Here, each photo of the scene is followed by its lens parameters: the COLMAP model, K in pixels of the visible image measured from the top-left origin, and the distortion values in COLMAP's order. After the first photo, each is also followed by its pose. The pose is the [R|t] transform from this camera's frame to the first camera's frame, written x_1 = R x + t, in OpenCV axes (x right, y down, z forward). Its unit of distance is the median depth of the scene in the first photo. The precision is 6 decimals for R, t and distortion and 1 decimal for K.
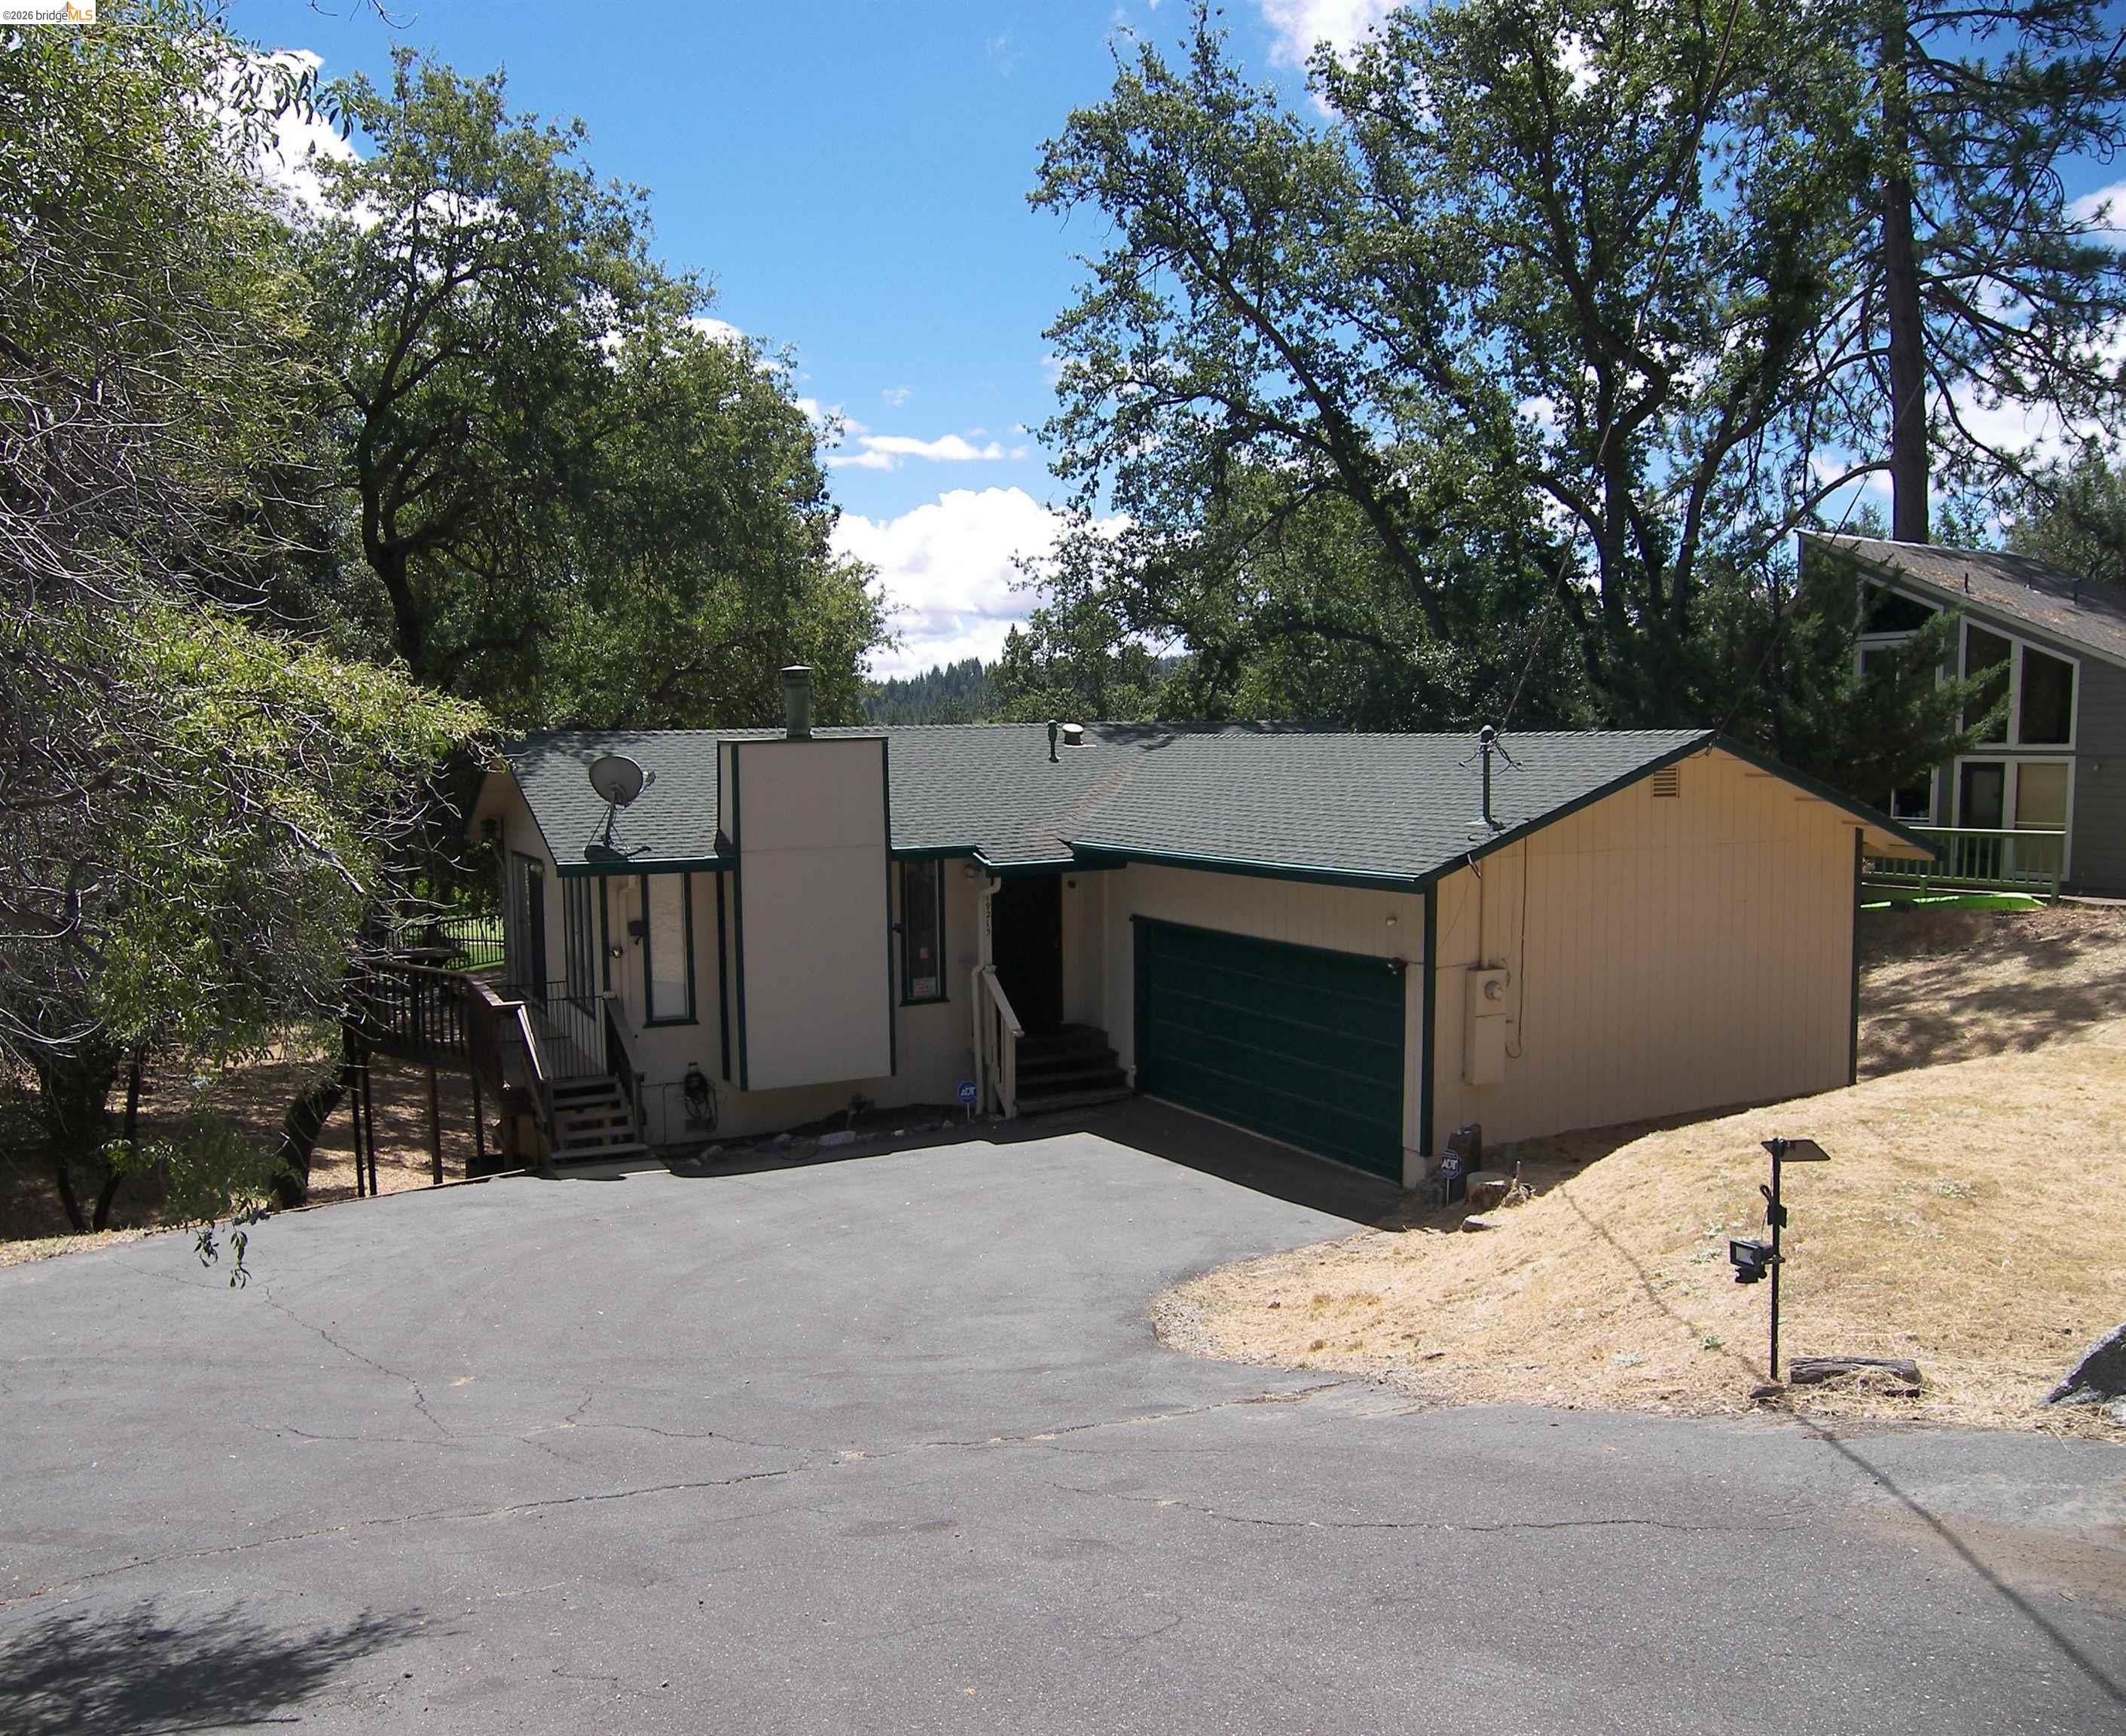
lens RADIAL K [[1674.1, 0, 964.5], [0, 1674.1, 862.0], [0, 0, 1]] dist [-0.171812, 0.103999]
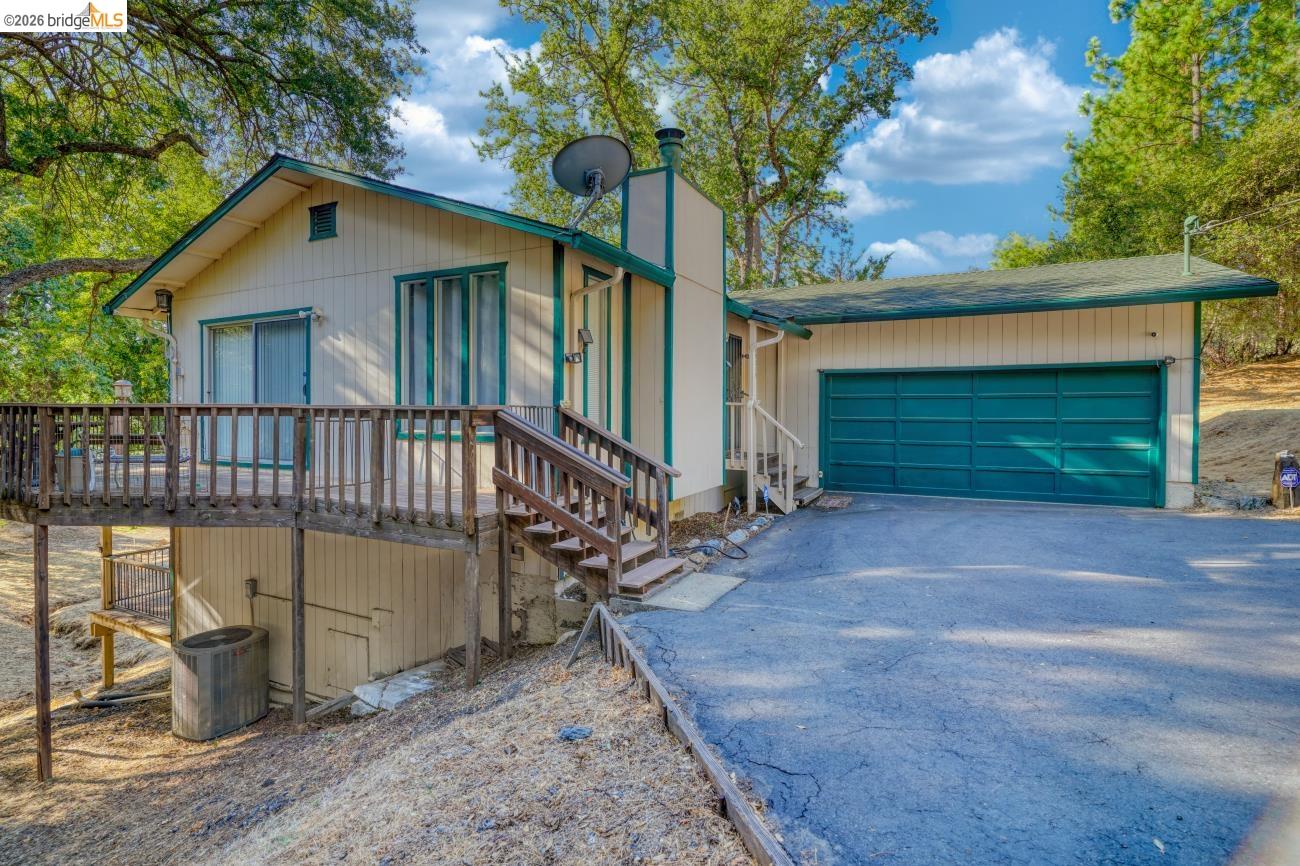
lens RADIAL K [[623.5, 0, 626.0], [0, 623.5, 413.8], [0, 0, 1]] dist [0.000209, 0.000390]
pose [[0.776560, 0.017785, 0.629792, -0.373554], [0.036268, 0.996682, -0.072865, 0.102923], [-0.628999, 0.079425, 0.773339, 0.665438]]
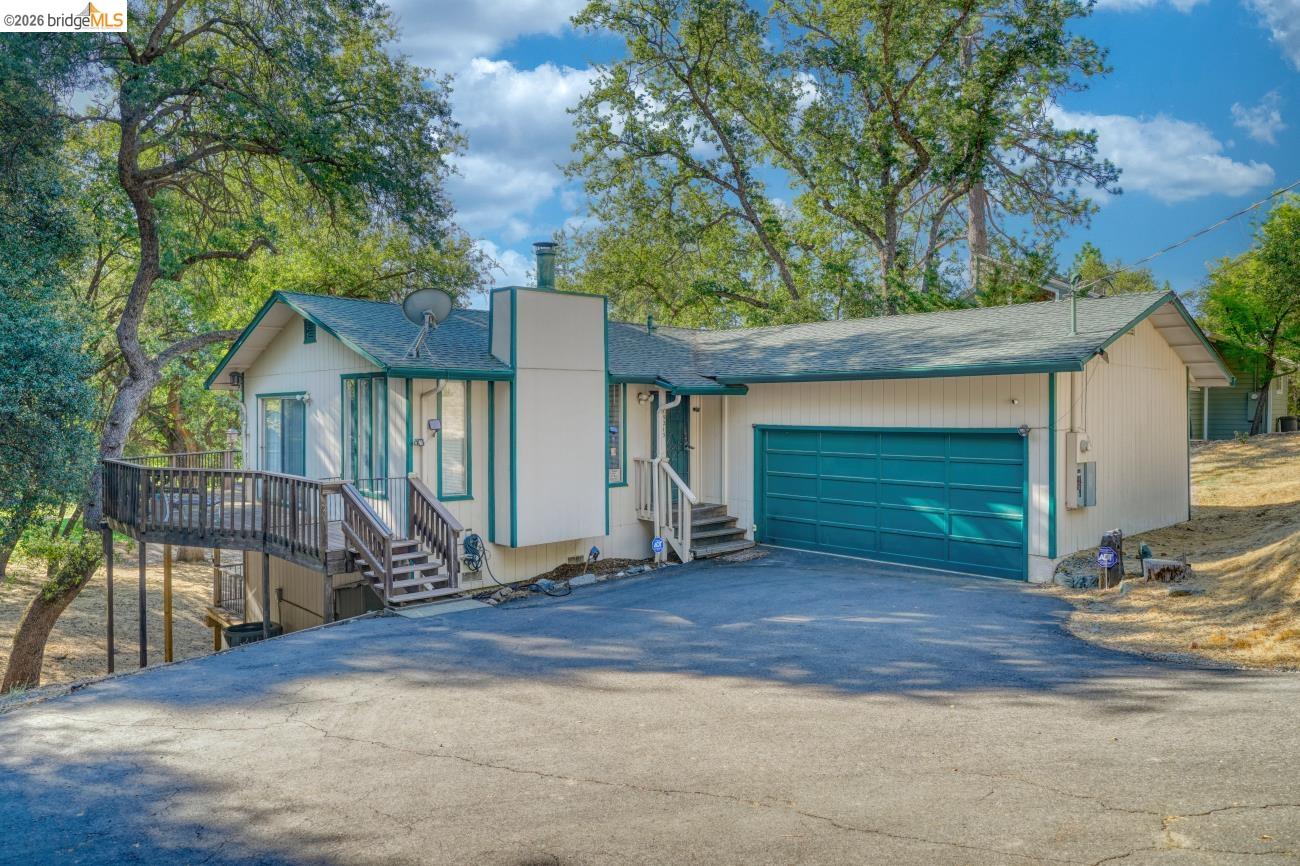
lens RADIAL K [[863.7, 0, 637.8], [0, 863.7, 403.0], [0, 0, 1]] dist [0.005794, 0.001666]
pose [[0.949177, 0.017971, 0.314229, -0.239057], [0.010918, 0.995888, -0.089934, 0.079571], [-0.314553, 0.088794, 0.945078, 0.282317]]
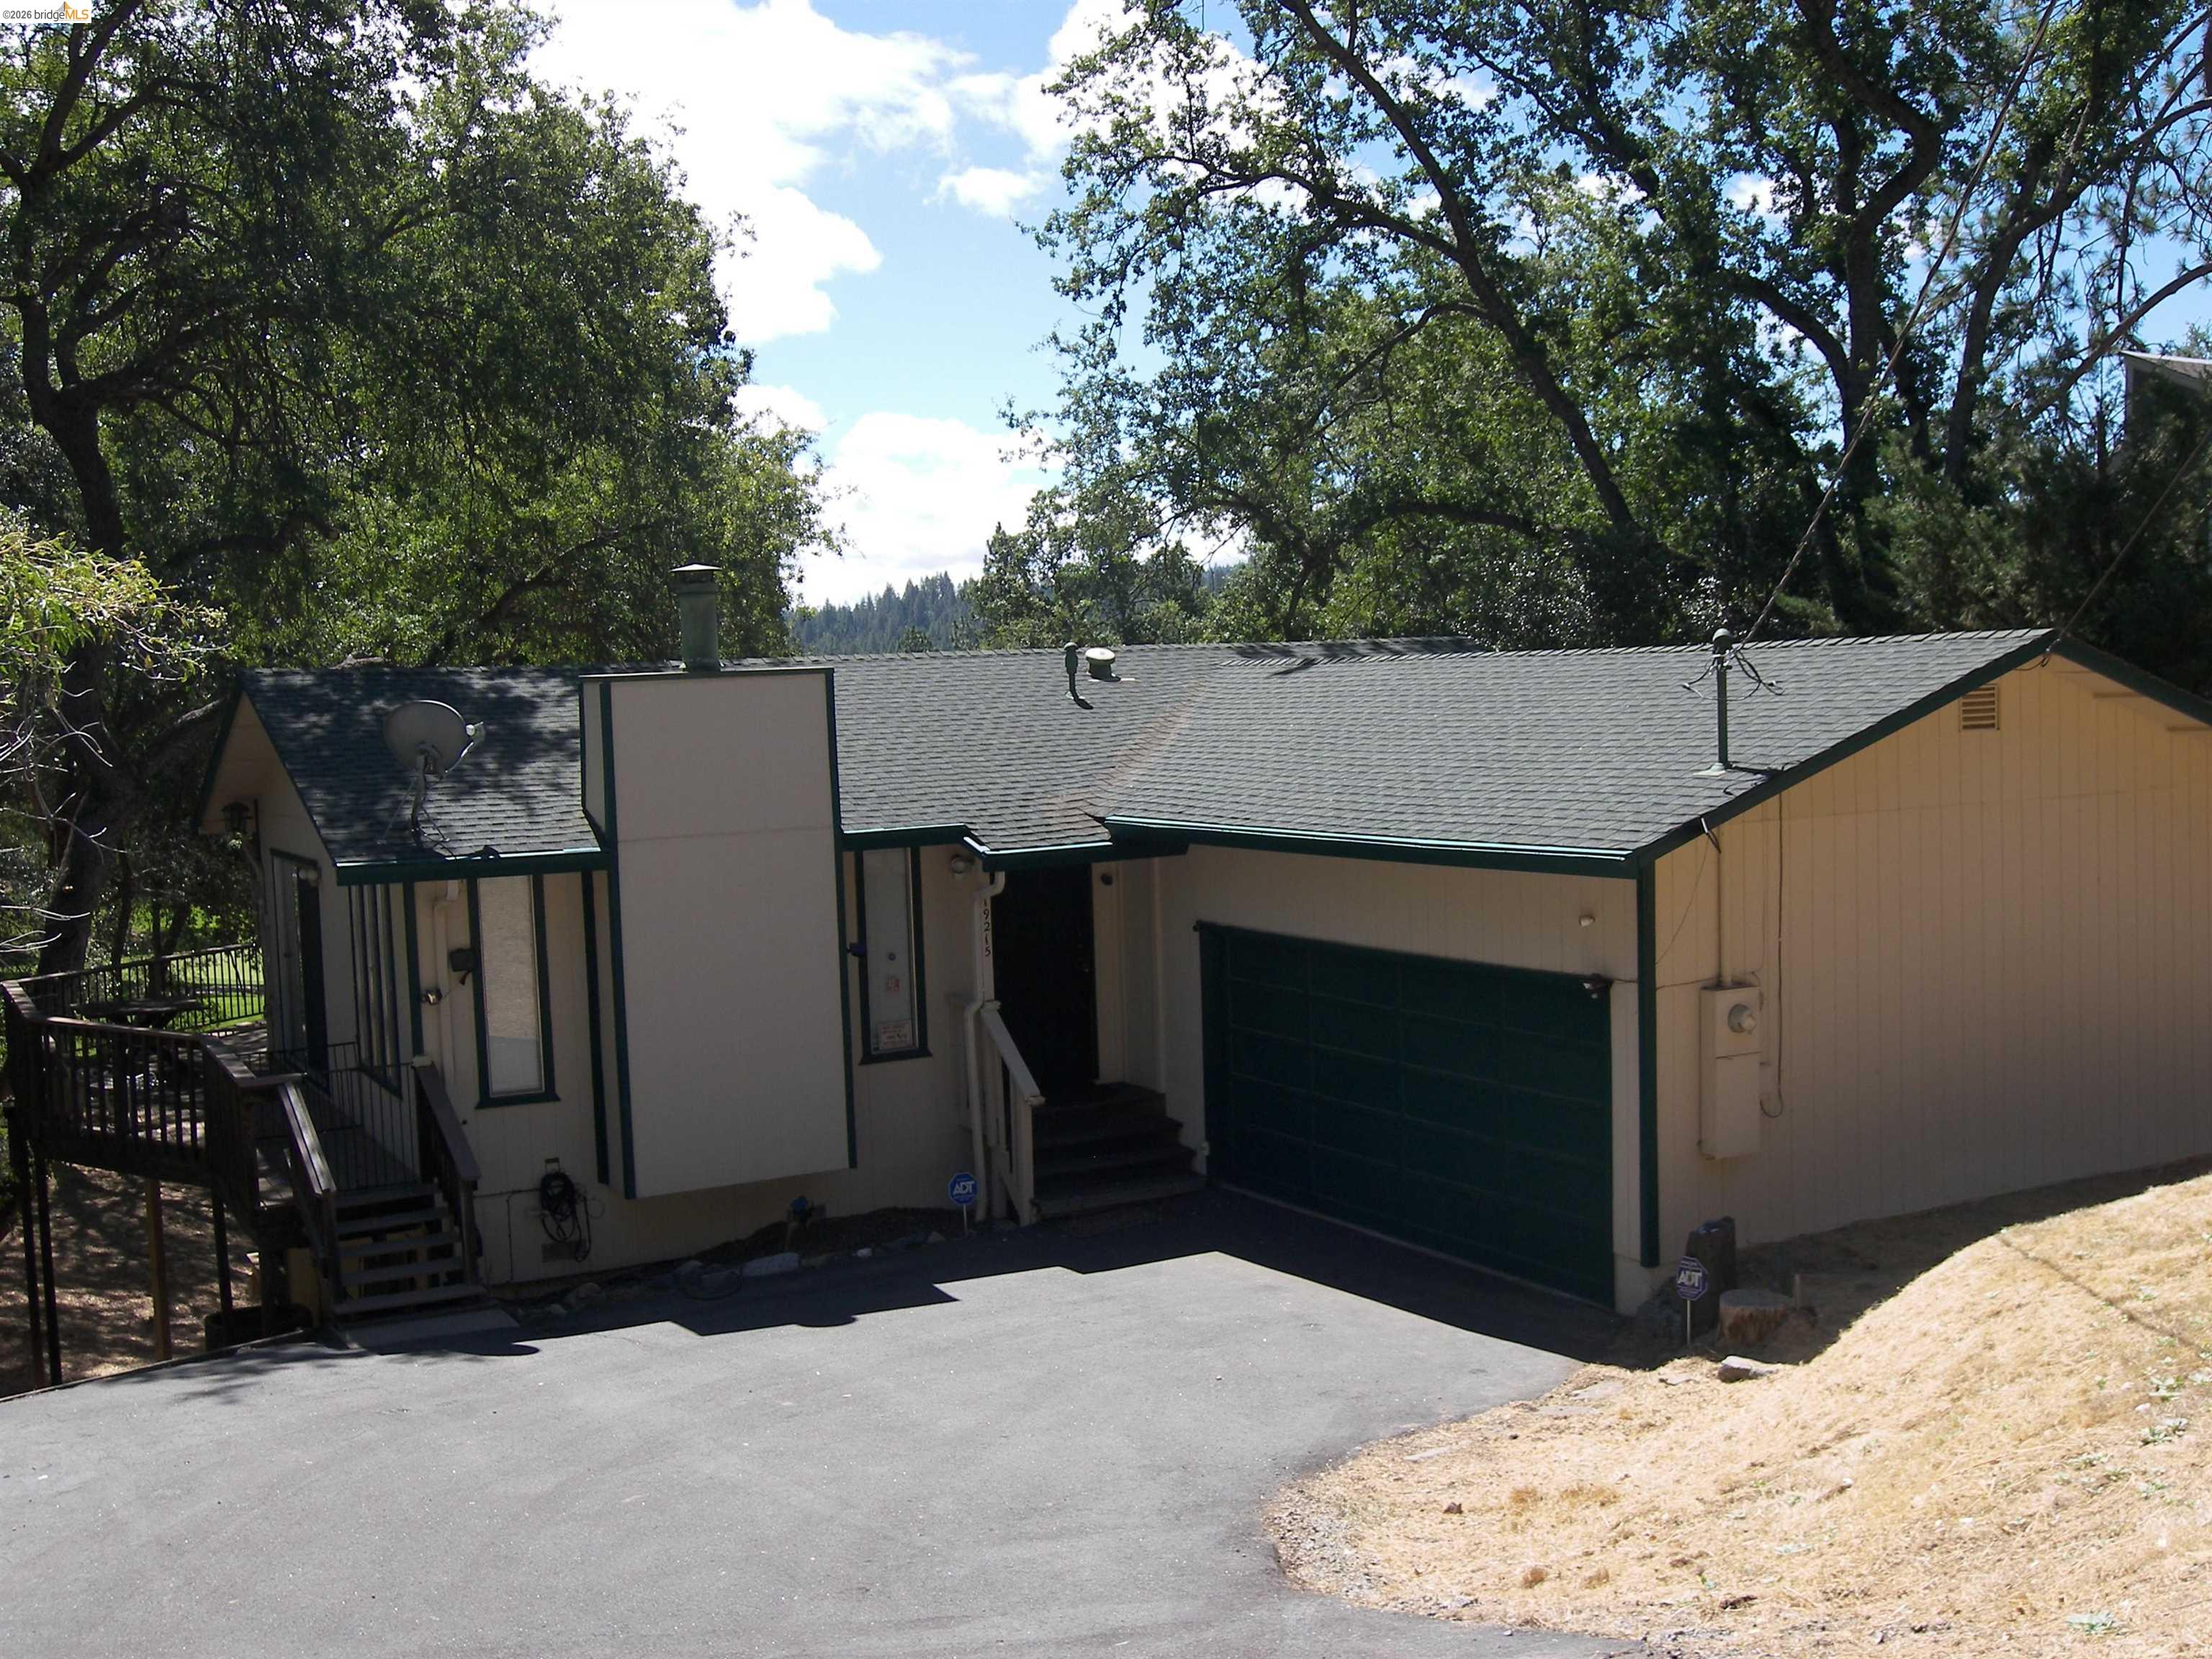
lens RADIAL K [[2321.9, 0, 1106.0], [0, 2321.9, 829.5], [0, 0, 1]] dist [-0.100989, 0.170966]
pose [[0.996999, -0.022480, 0.074076, -0.006388], [0.023350, 0.999668, -0.010898, 0.003264], [-0.073807, 0.012595, 0.997193, 0.052054]]
